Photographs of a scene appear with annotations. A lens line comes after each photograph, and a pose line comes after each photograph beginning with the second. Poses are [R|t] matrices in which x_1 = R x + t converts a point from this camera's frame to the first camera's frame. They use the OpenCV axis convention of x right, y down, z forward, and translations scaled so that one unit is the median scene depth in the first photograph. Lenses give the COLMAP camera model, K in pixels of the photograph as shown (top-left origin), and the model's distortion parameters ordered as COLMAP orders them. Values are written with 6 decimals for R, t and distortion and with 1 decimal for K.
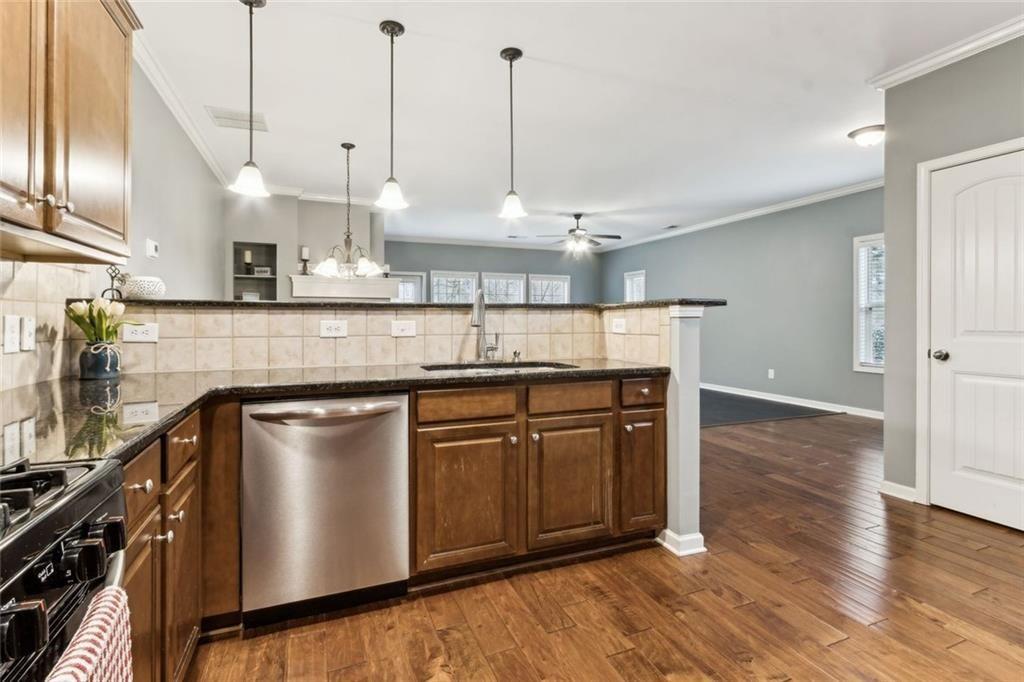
lens RADIAL K [[479.0, 0, 501.8], [0, 479.0, 319.4], [0, 0, 1]] dist [0.000190, -0.000016]
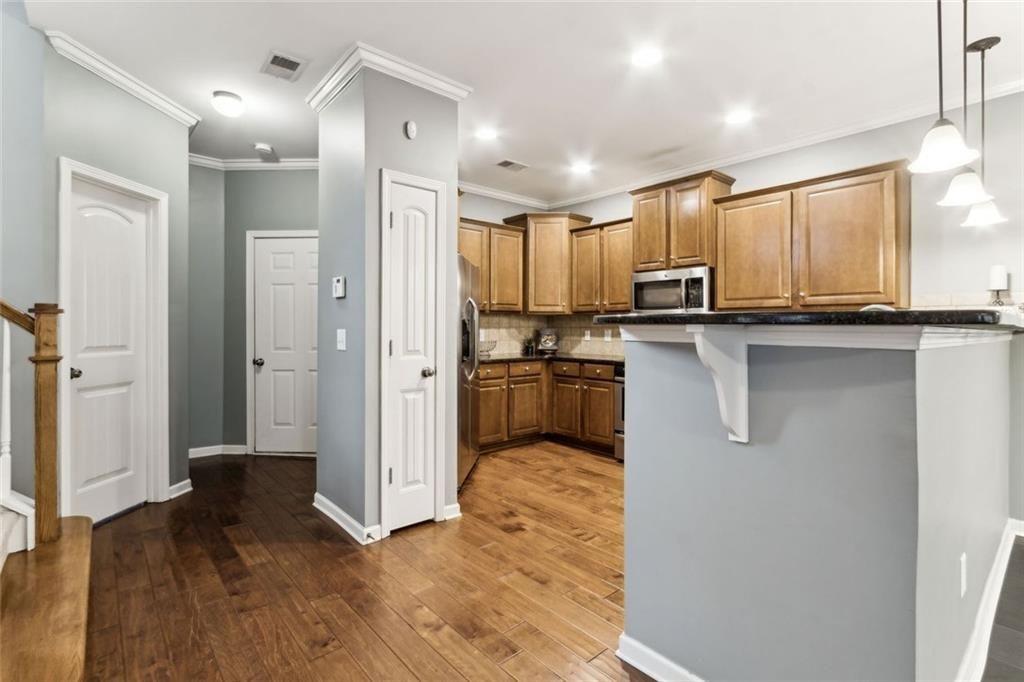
lens RADIAL K [[481.5, 0, 508.2], [0, 481.5, 332.2], [0, 0, 1]] dist [0.000755, -0.000161]
pose [[-0.945180, -0.002019, -0.326542, 0.851140], [-0.004197, 0.999973, 0.005965, -0.022518], [0.326521, 0.007009, -0.945164, 1.701451]]
